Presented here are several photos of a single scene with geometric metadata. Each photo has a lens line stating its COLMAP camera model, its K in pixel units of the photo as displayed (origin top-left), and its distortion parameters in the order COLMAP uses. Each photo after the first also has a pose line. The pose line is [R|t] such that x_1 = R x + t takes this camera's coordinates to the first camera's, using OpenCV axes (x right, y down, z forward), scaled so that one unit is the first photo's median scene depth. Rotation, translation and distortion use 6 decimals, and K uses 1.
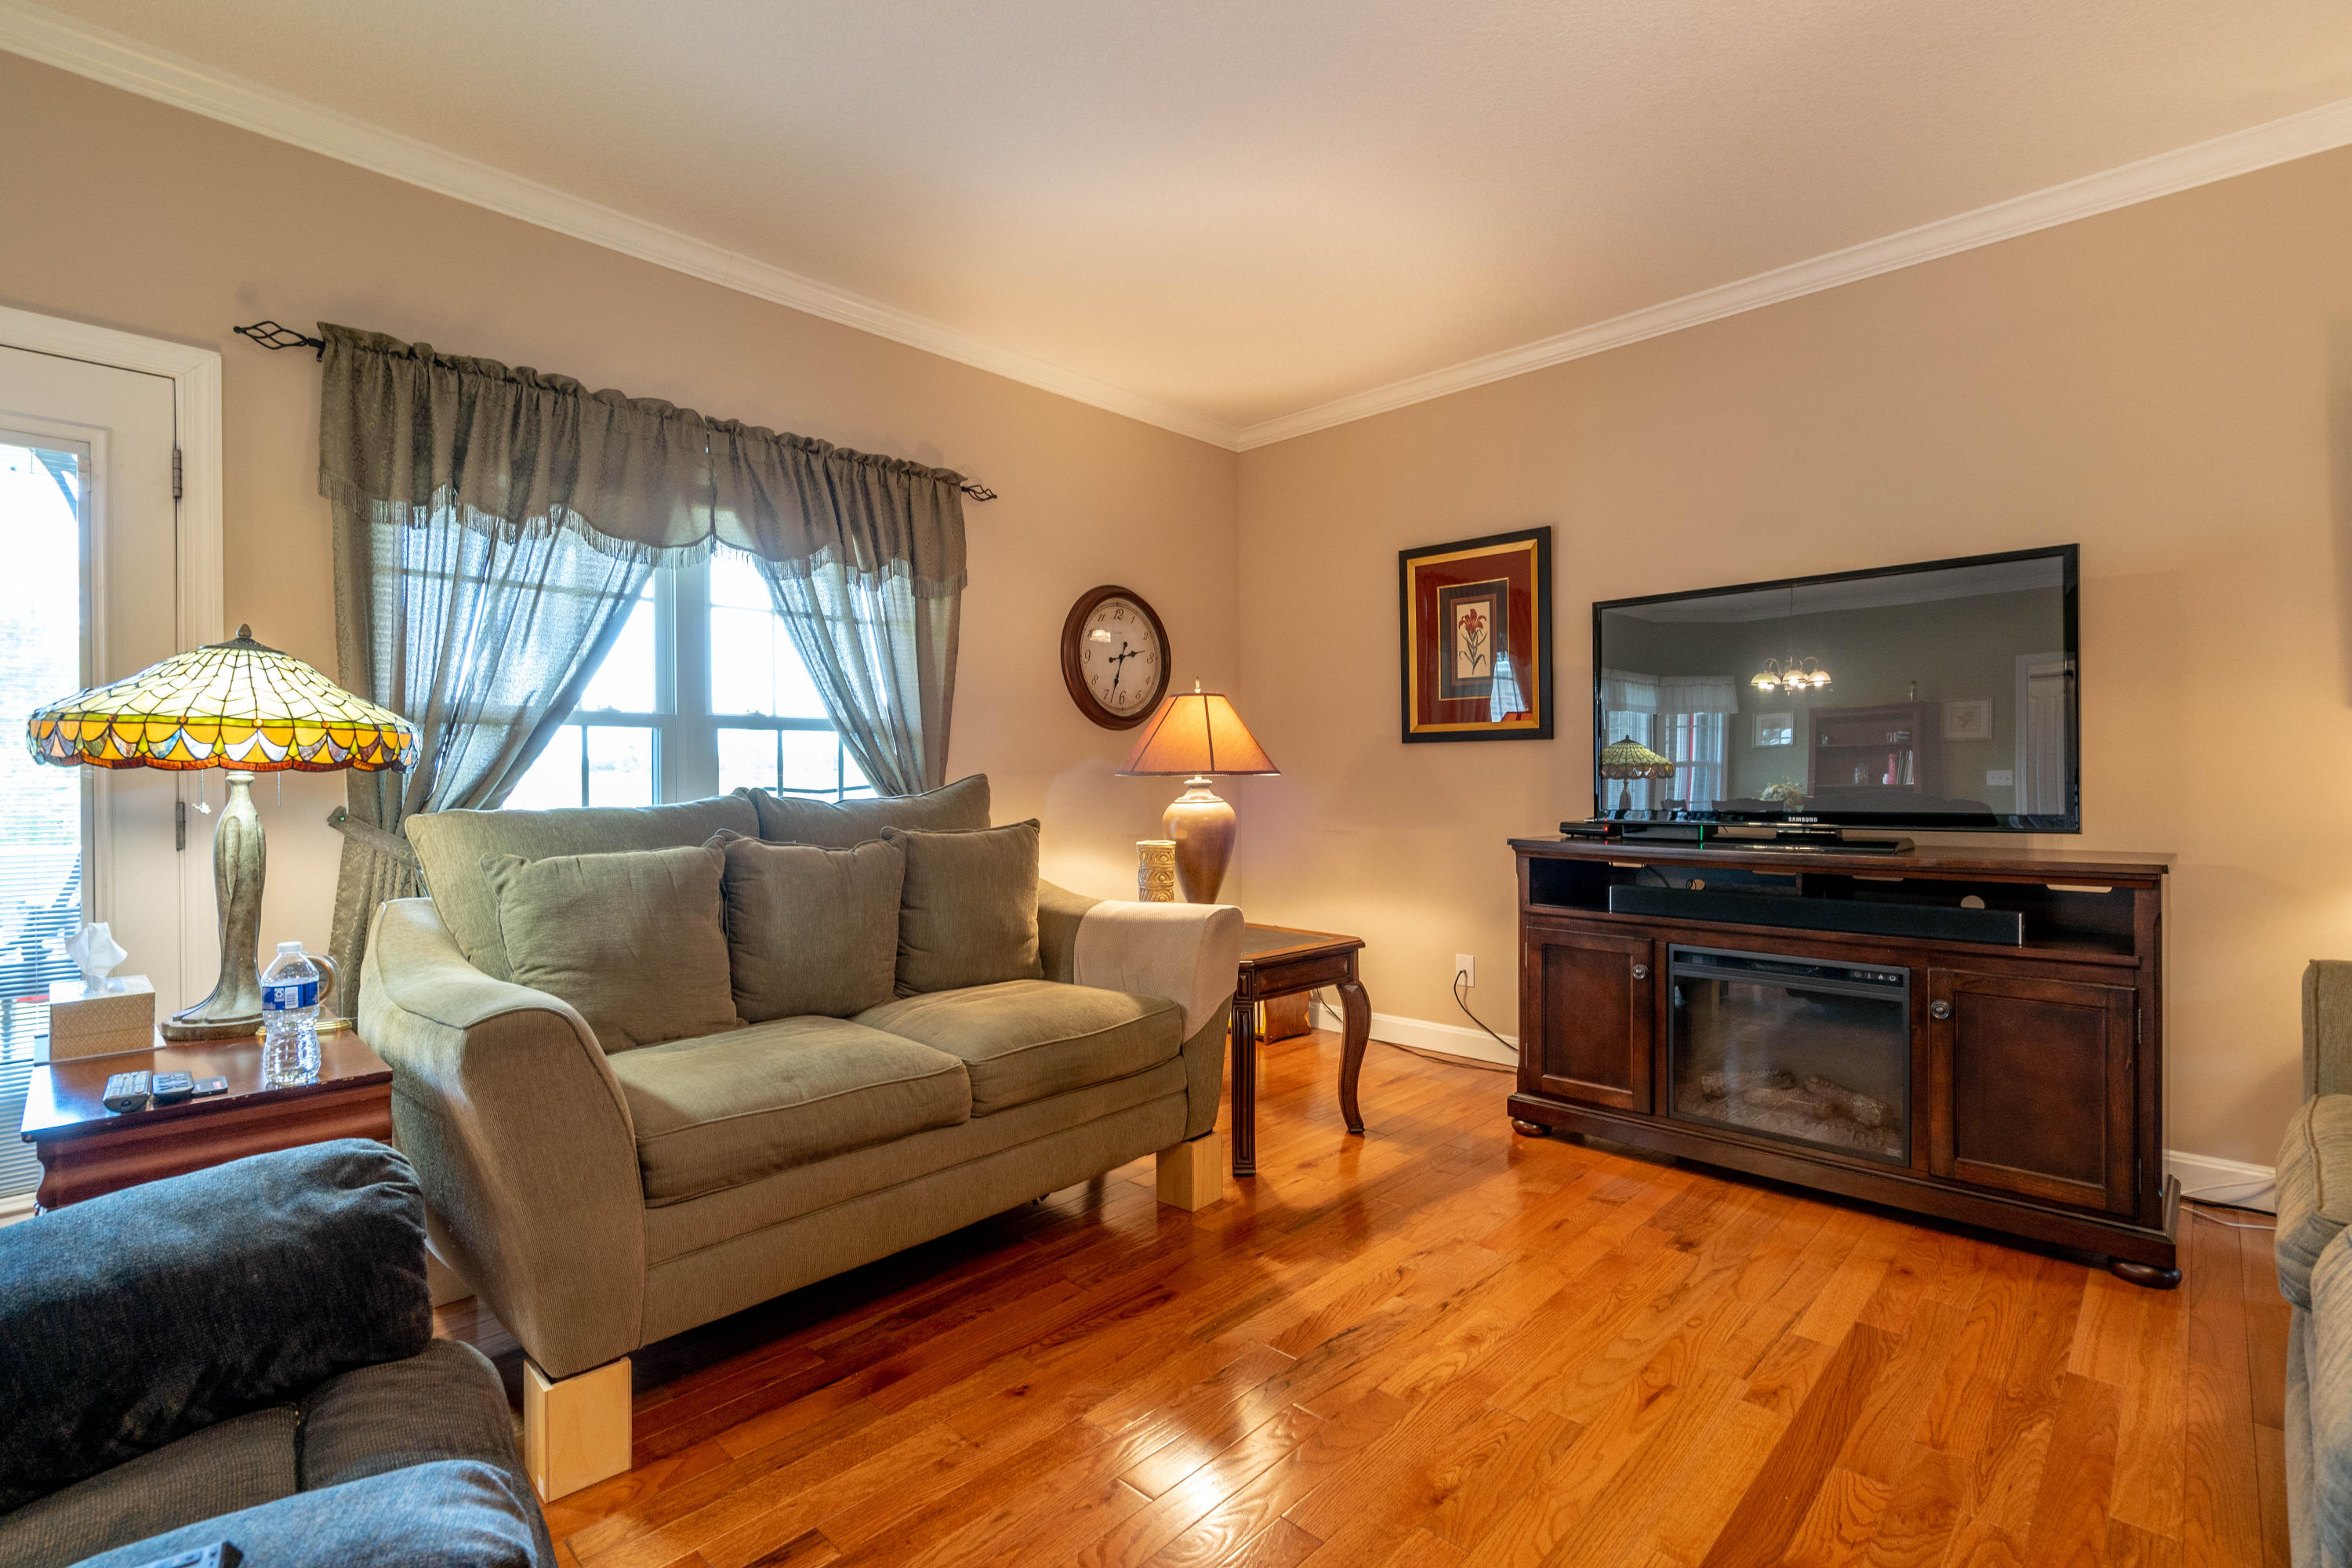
lens RADIAL K [[1074.6, 0, 1166.1], [0, 1074.6, 773.0], [0, 0, 1]] dist [0.003137, -0.001212]
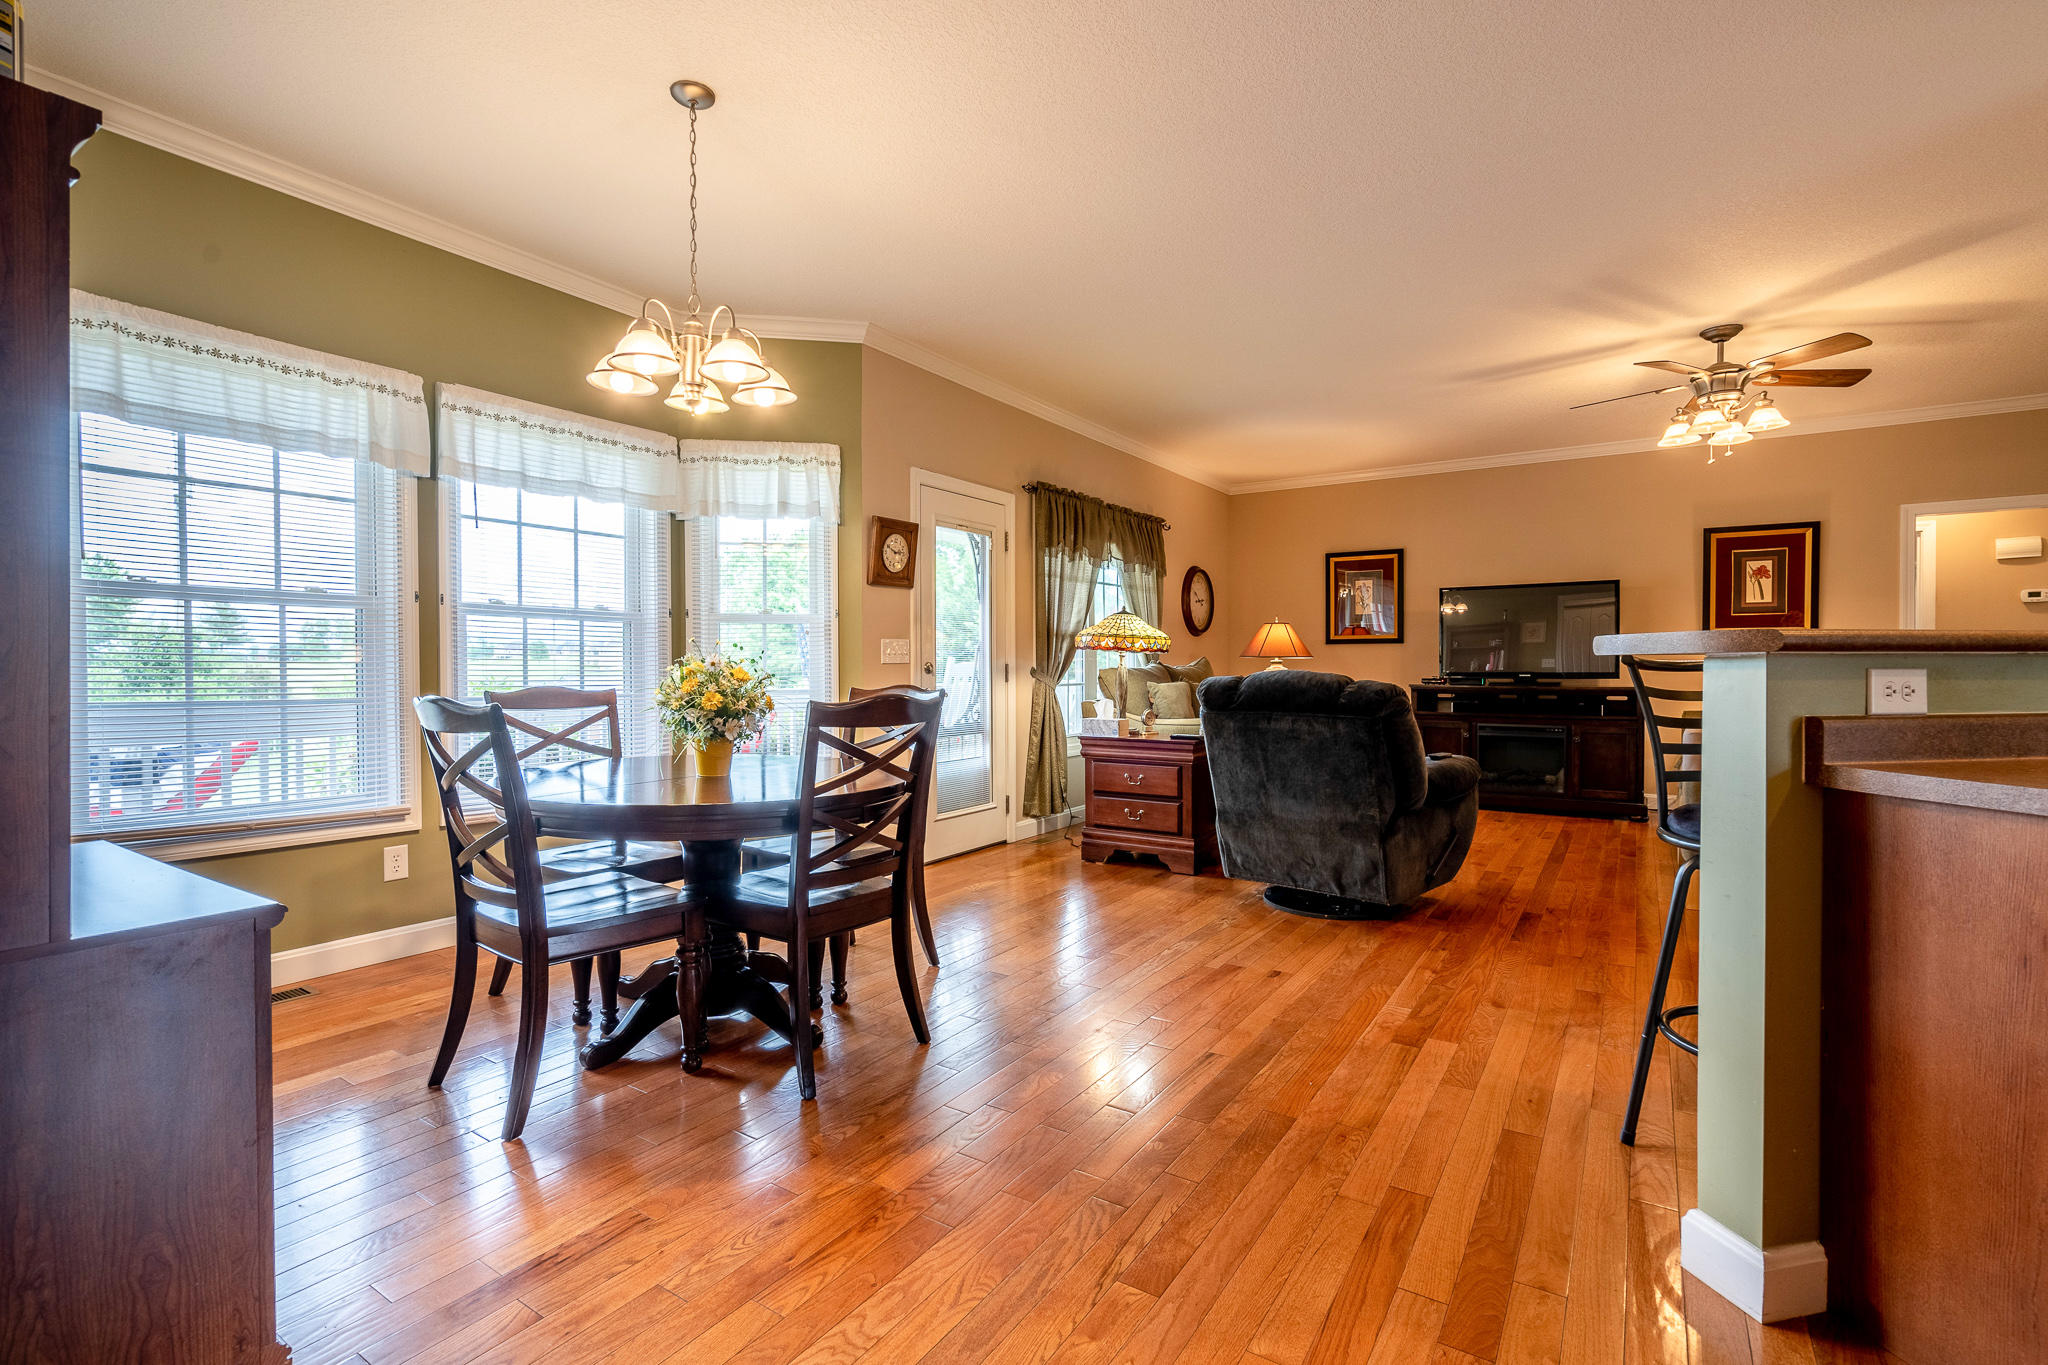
lens RADIAL K [[941.0, 0, 1014.1], [0, 941.0, 677.3], [0, 0, 1]] dist [-0.005101, -0.000022]
pose [[0.982895, 0.002151, 0.184152, -1.039236], [-0.004882, 0.999885, 0.014377, 0.019288], [-0.184100, -0.015030, 0.982793, -1.012987]]
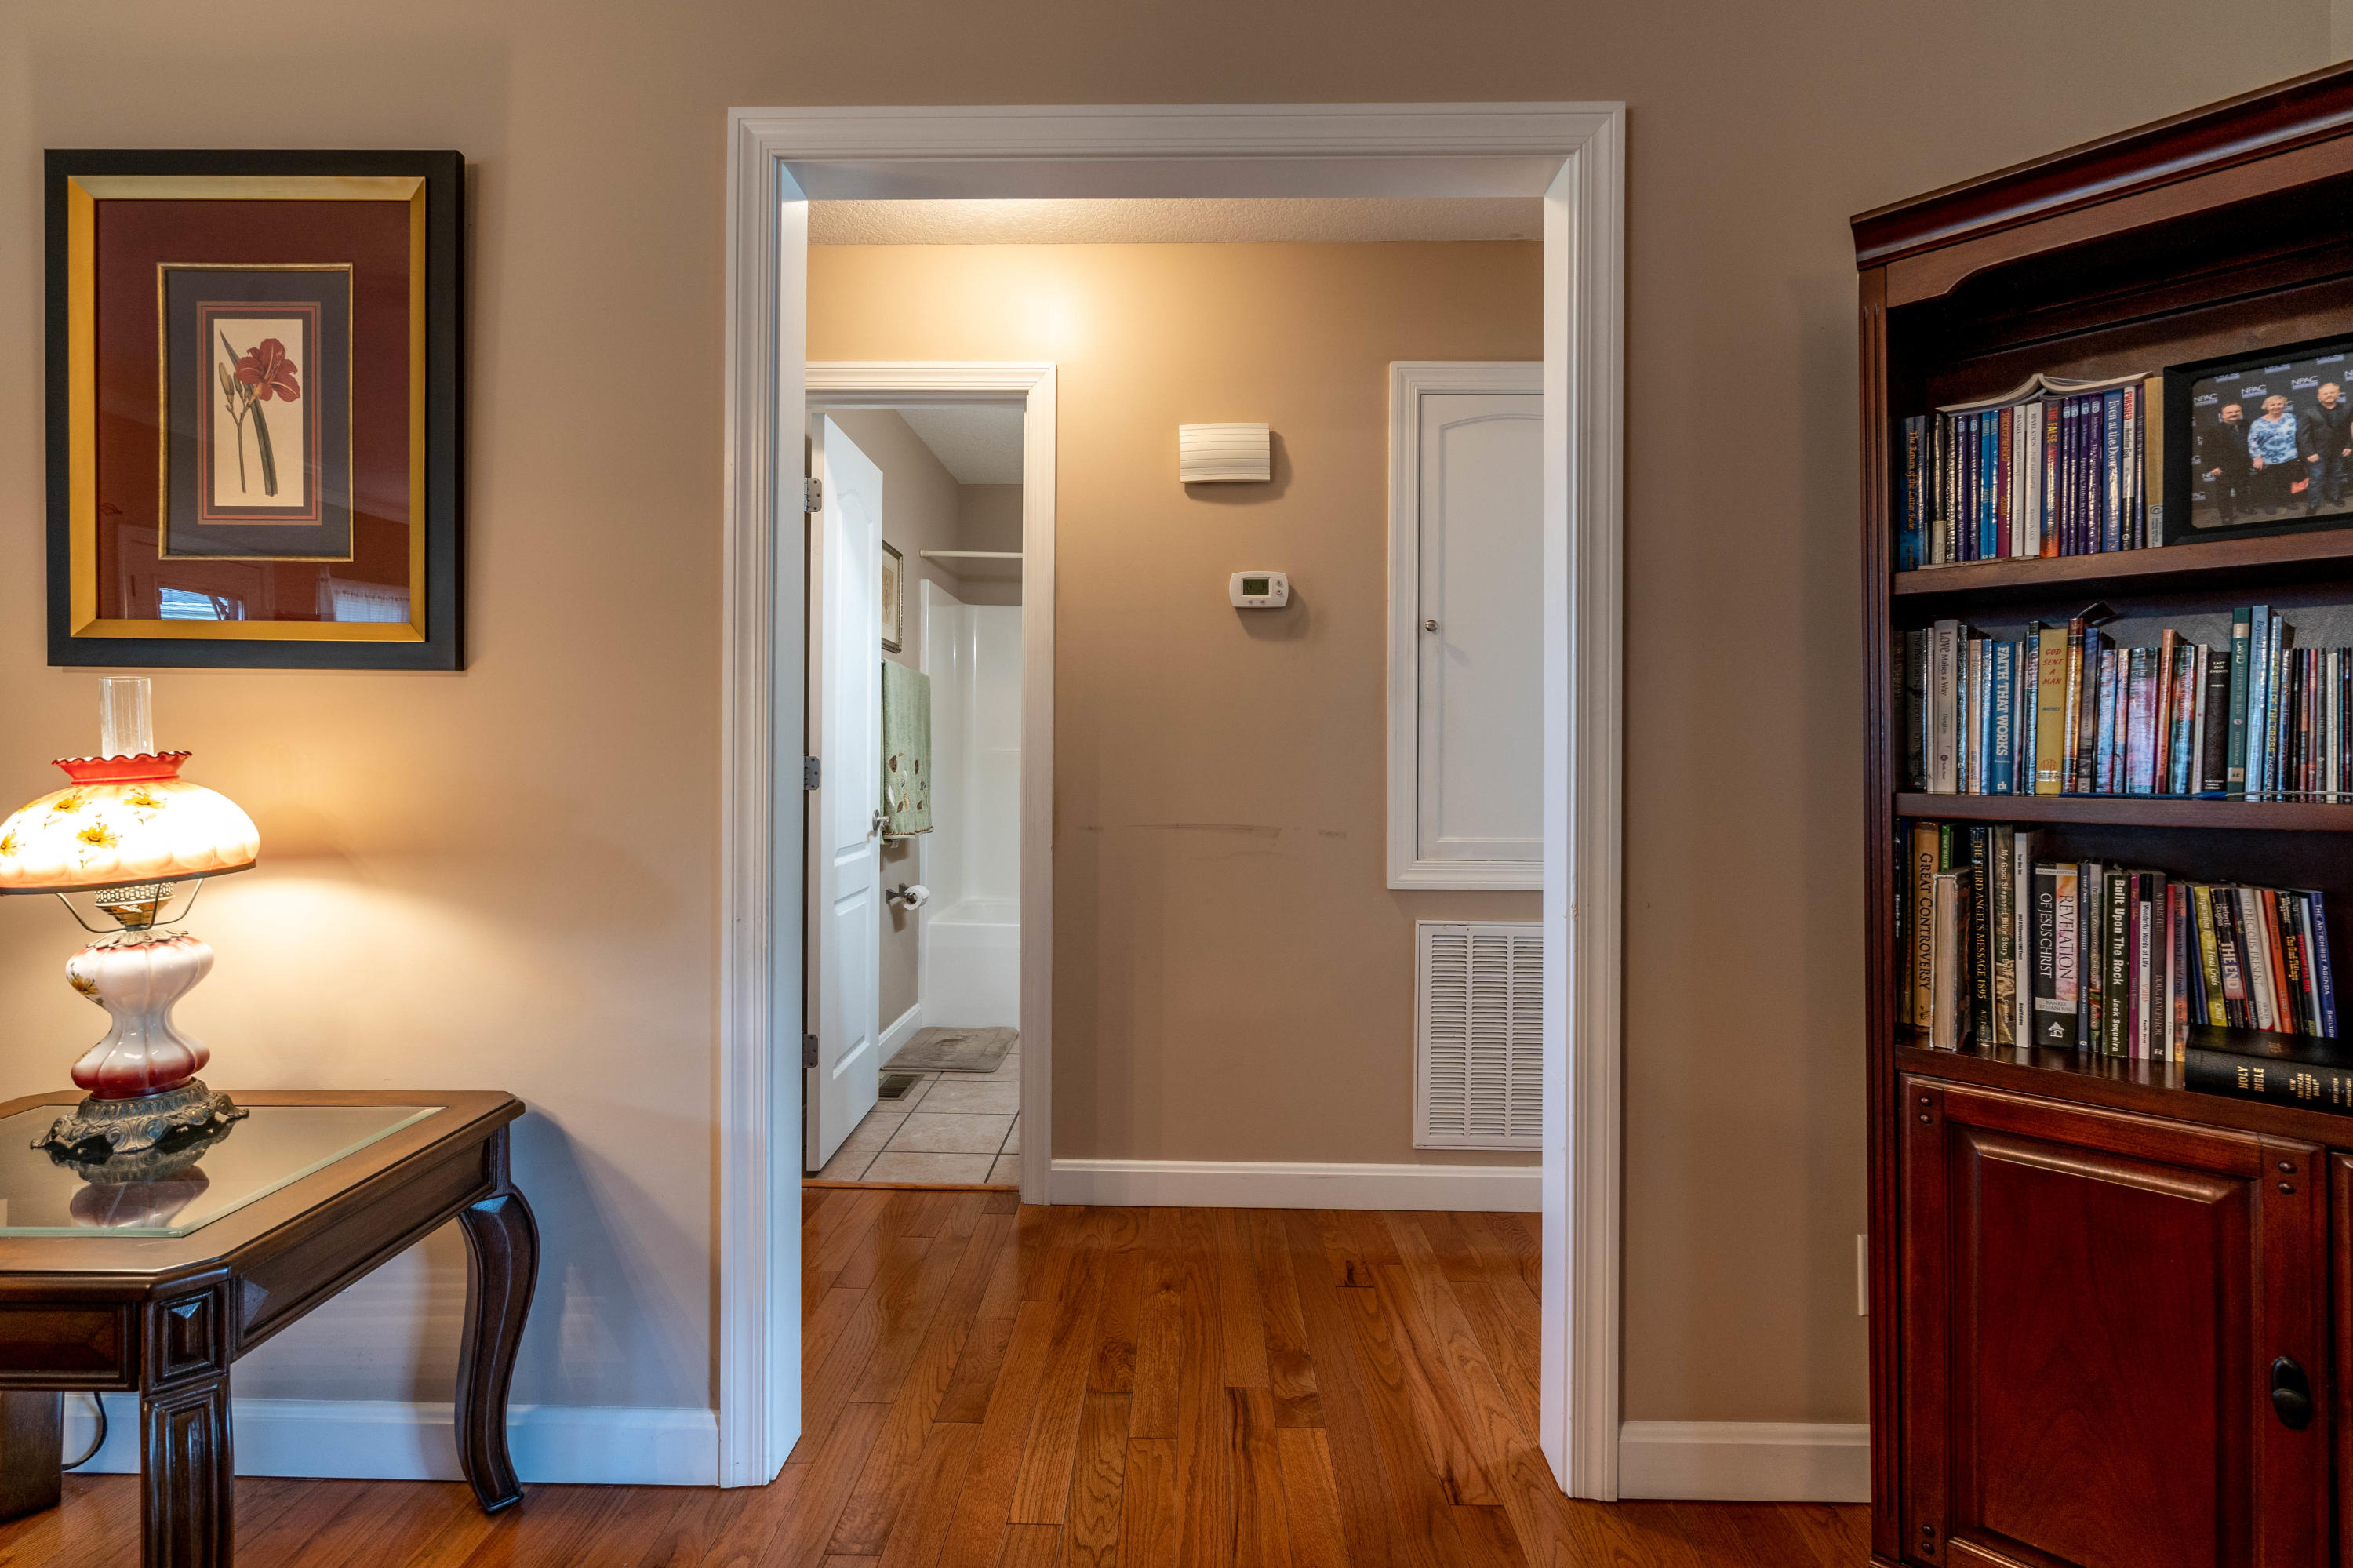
lens RADIAL K [[1075.1, 0, 1166.6], [0, 1075.1, 773.0], [0, 0, 1]] dist [0.003137, -0.001212]
pose [[0.730379, 0.004065, 0.683030, 0.970627], [-0.016611, 0.999792, 0.011813, -0.009247], [-0.682840, -0.019973, 0.730295, 0.059146]]
